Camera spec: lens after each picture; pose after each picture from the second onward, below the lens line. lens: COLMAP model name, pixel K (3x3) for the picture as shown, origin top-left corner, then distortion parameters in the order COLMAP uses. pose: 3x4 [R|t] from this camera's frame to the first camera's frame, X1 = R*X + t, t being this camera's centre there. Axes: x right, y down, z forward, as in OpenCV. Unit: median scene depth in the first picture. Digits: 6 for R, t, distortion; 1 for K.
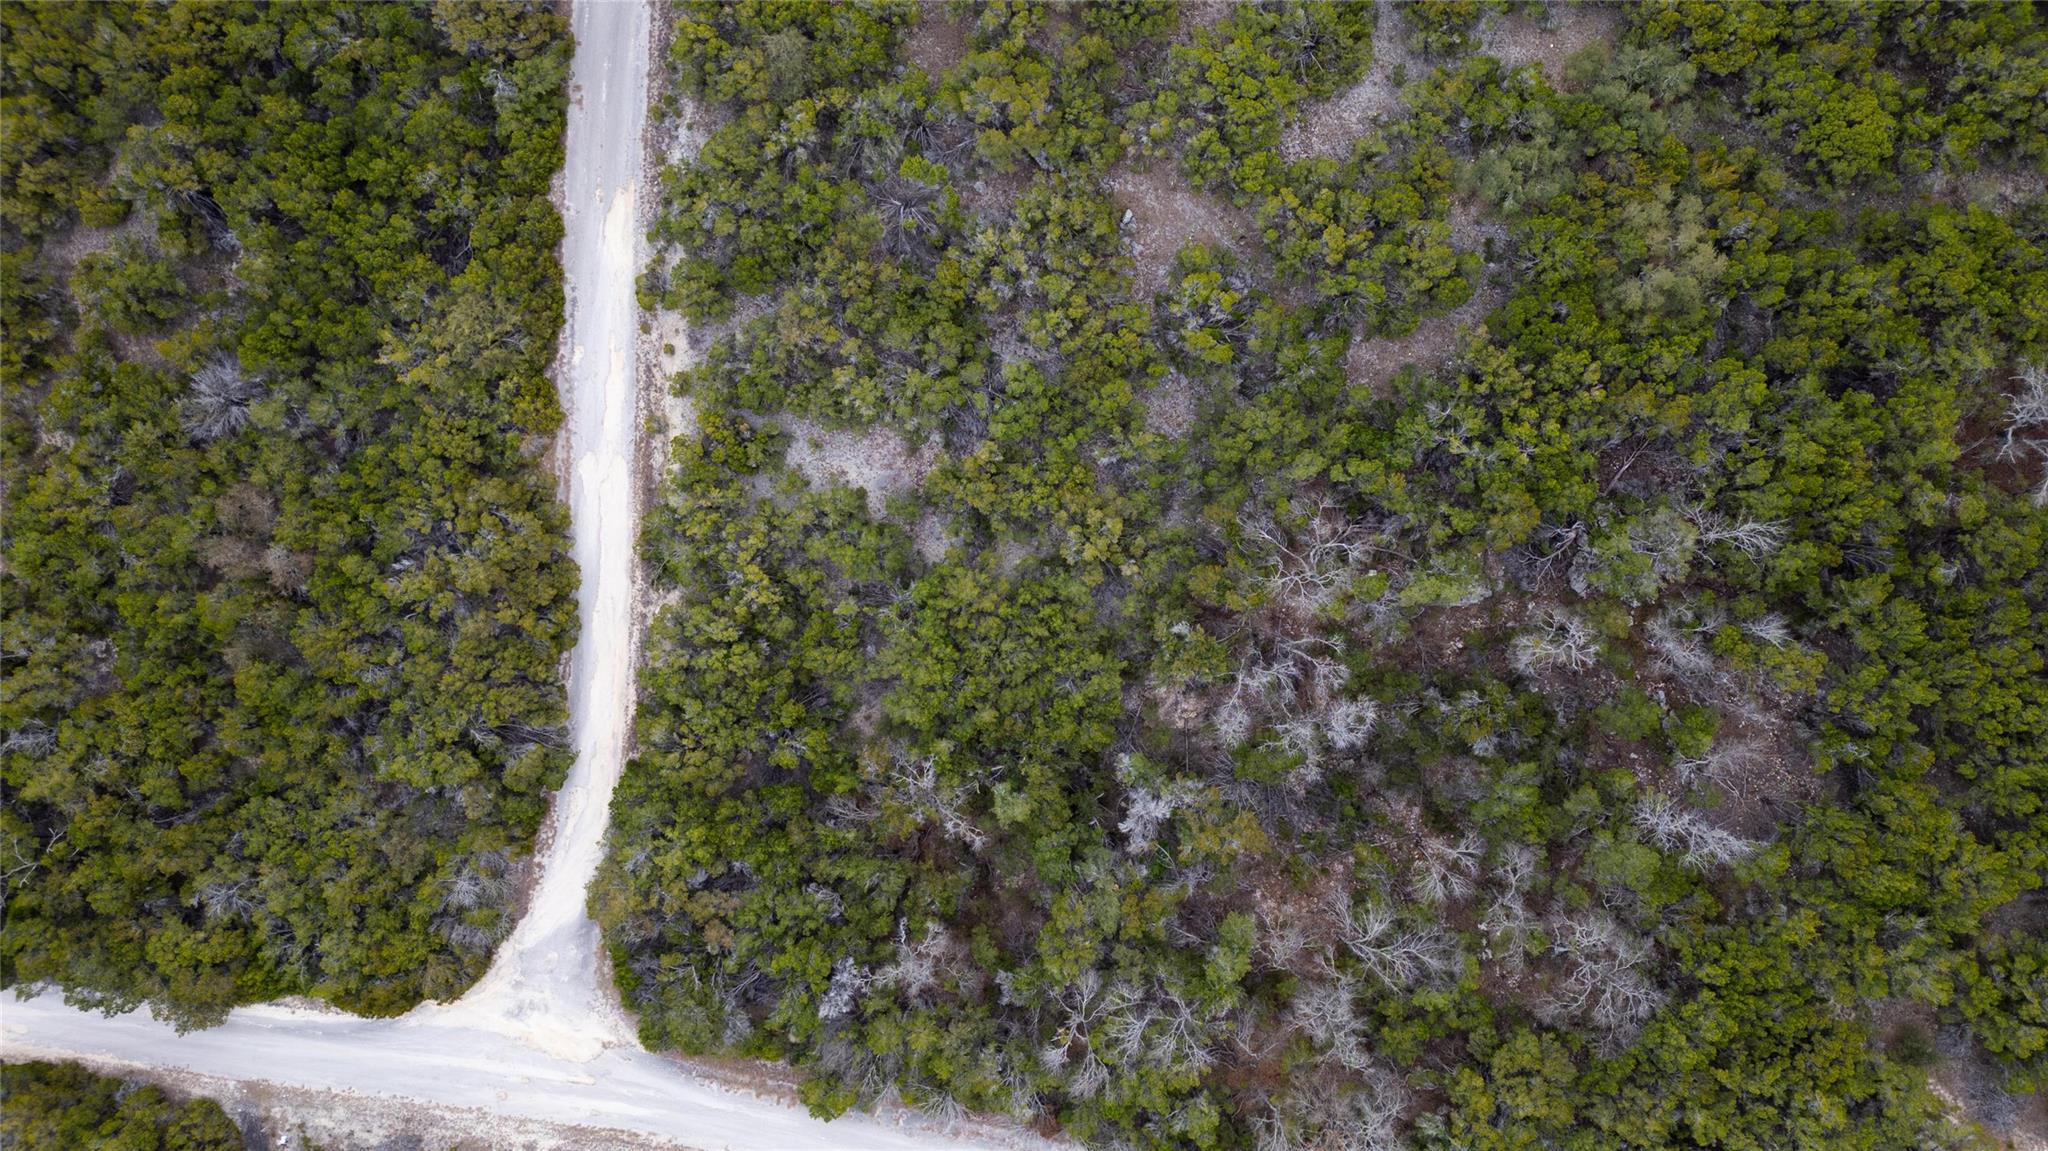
lens RADIAL K [[1428.6, 0, 1030.8], [0, 1428.6, 588.5], [0, 0, 1]] dist [0.072472, -0.067643]
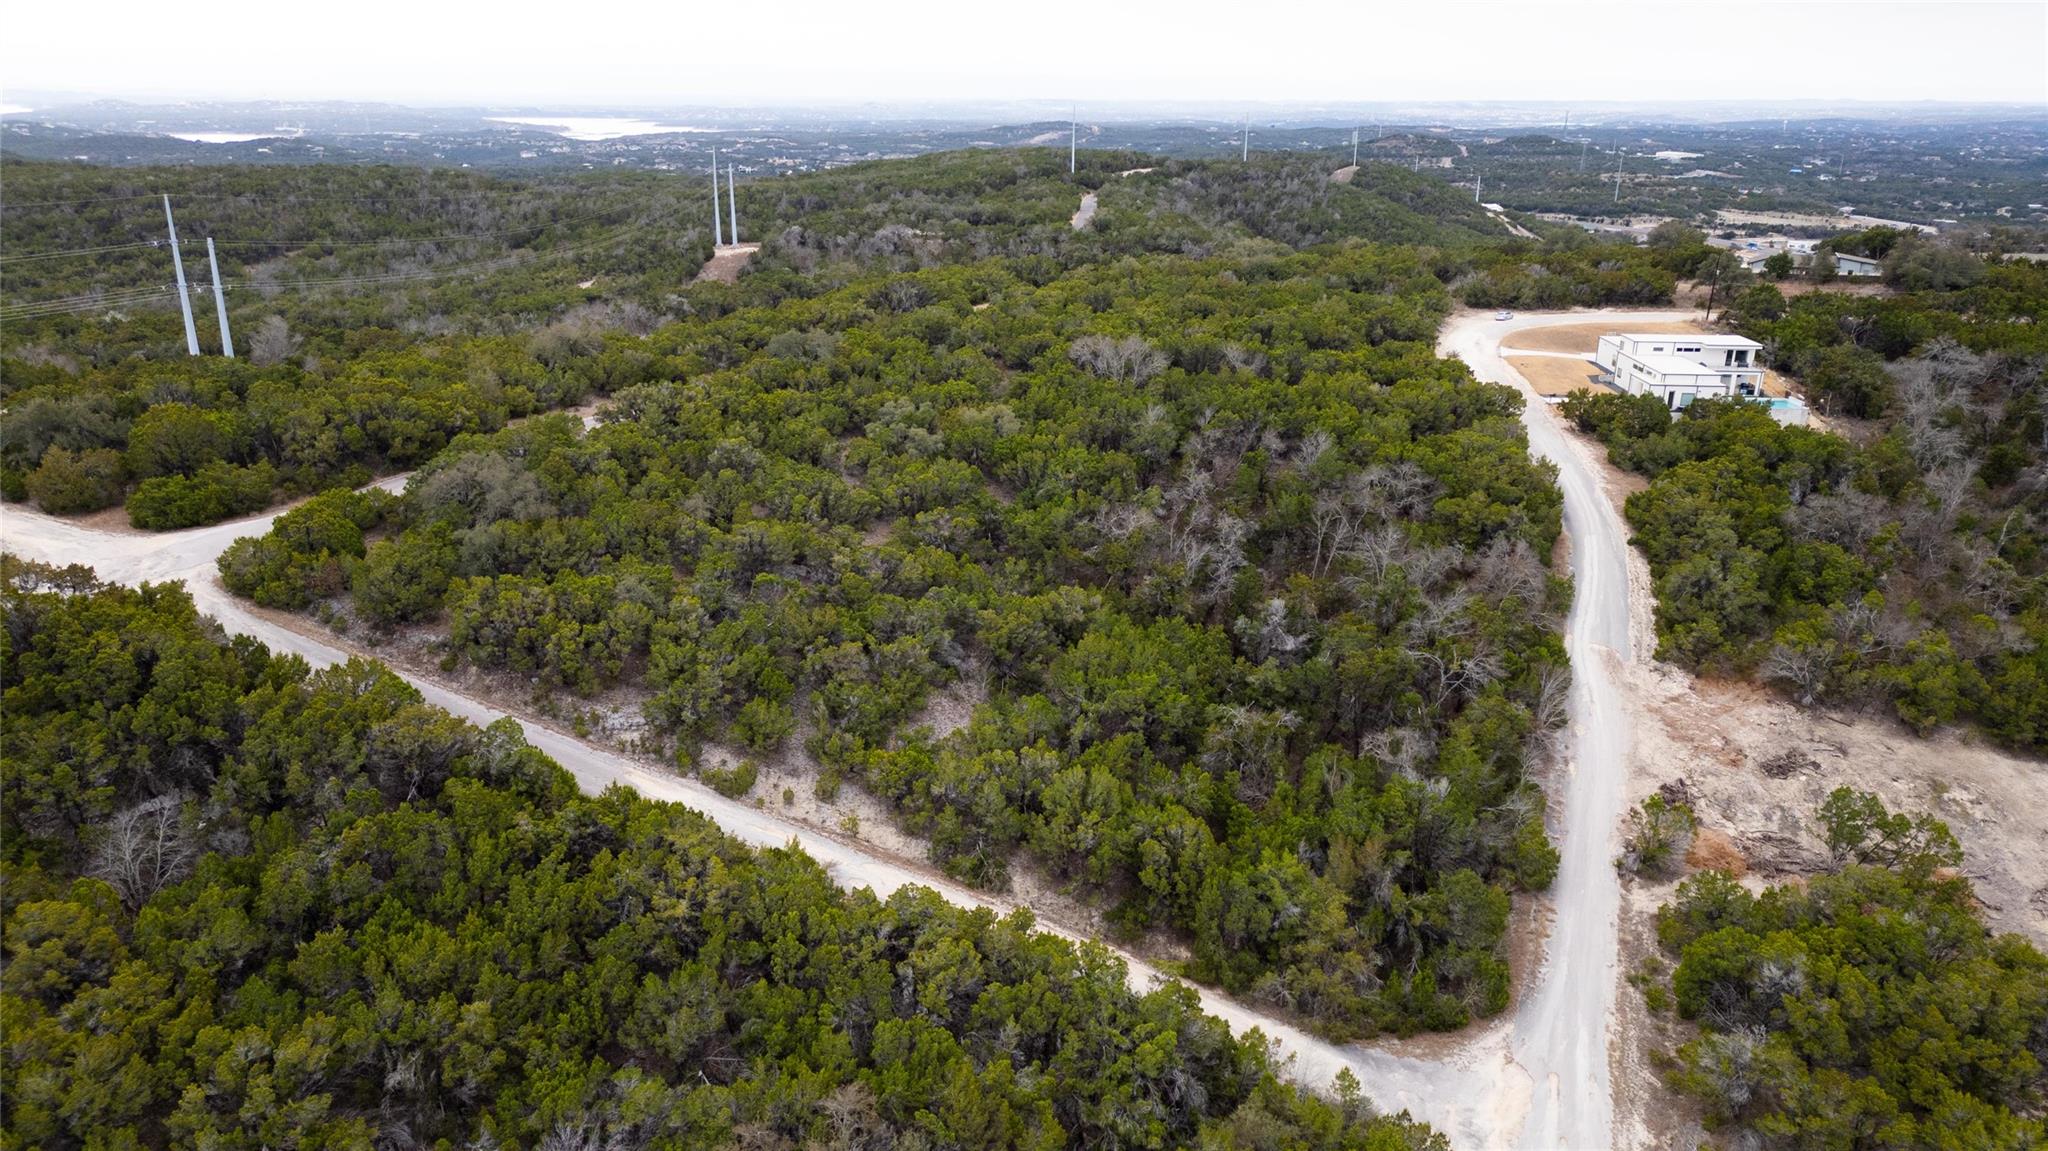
lens RADIAL K [[1428.6, 0, 1022.2], [0, 1428.6, 582.3], [0, 0, 1]] dist [0.072472, -0.067643]
pose [[0.243151, -0.302981, 0.921455, -1.171640], [0.964891, 0.172816, -0.197790, 0.178414], [-0.099315, 0.937196, 0.334364, 0.537242]]
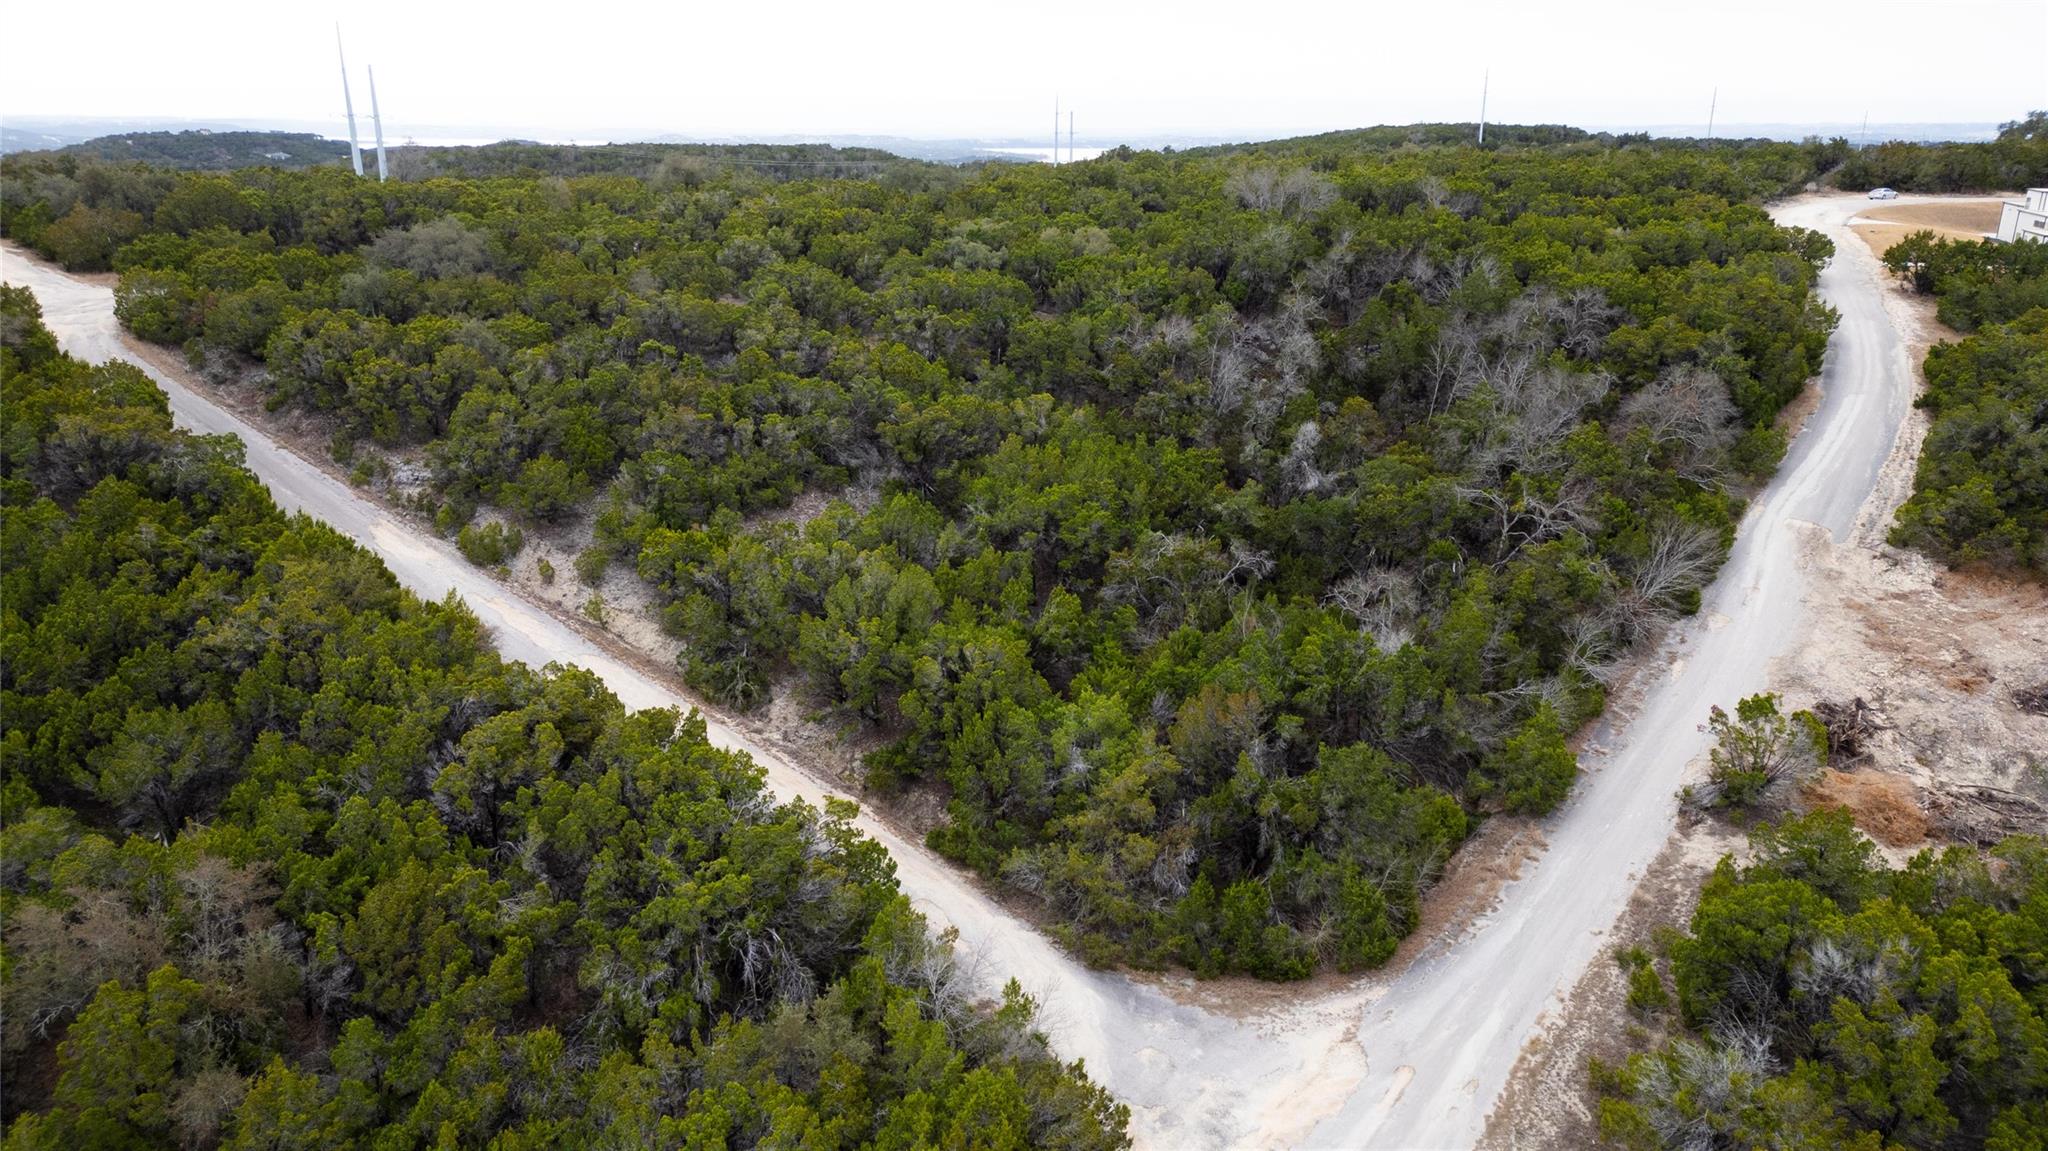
lens RADIAL K [[1428.6, 0, 1021.1], [0, 1428.6, 583.3], [0, 0, 1]] dist [0.072472, -0.067643]
pose [[0.530972, -0.250583, 0.809492, -0.812311], [0.843270, 0.250329, -0.475638, 0.468086], [-0.083453, 0.935170, 0.344227, 0.755153]]
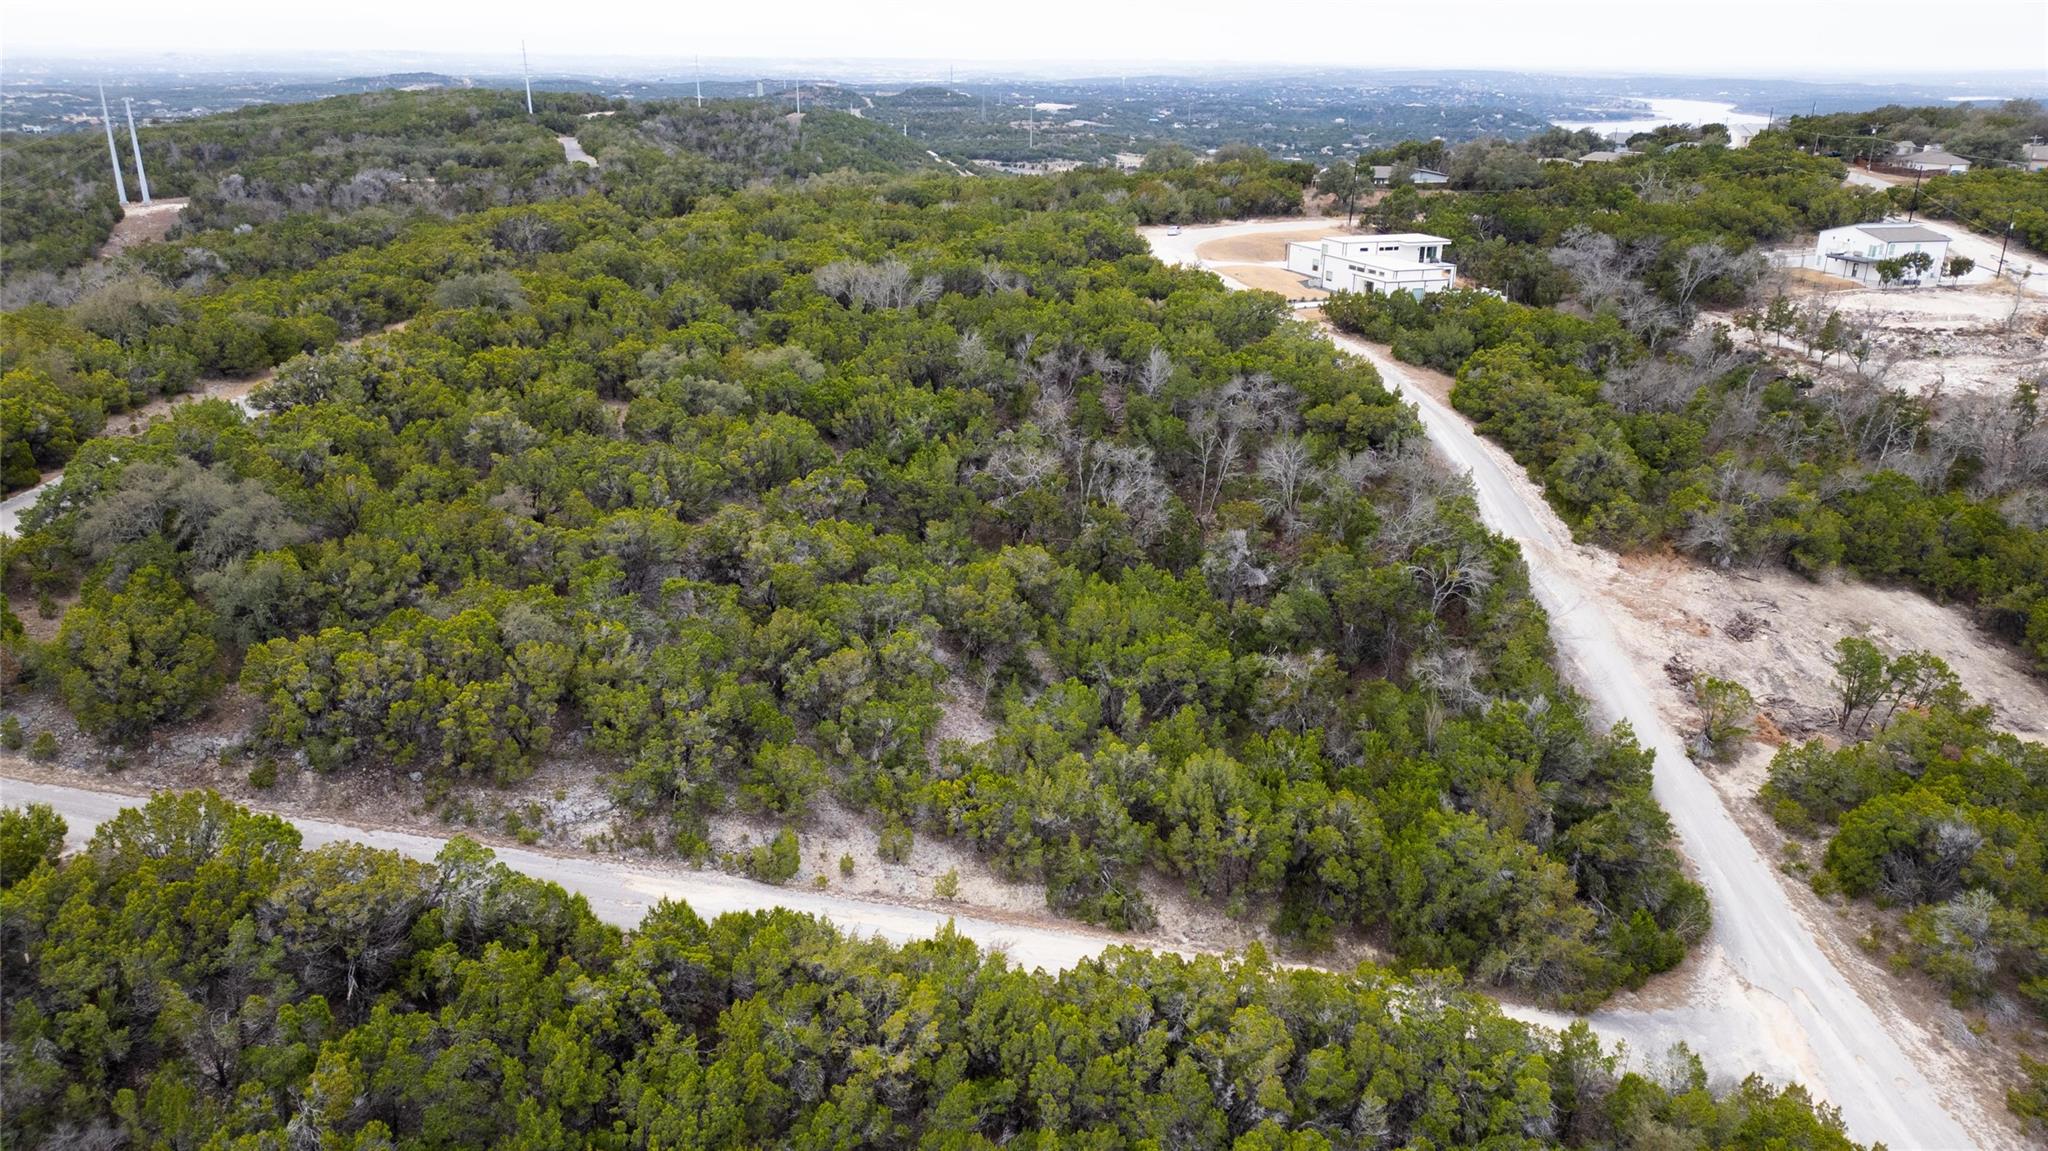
lens RADIAL K [[1428.6, 0, 1025.2], [0, 1428.6, 582.3], [0, 0, 1]] dist [0.072472, -0.067643]
pose [[-0.160399, -0.333665, 0.928946, -0.973434], [0.982133, 0.039888, 0.183910, -0.233513], [-0.098419, 0.941847, 0.321306, 0.651736]]
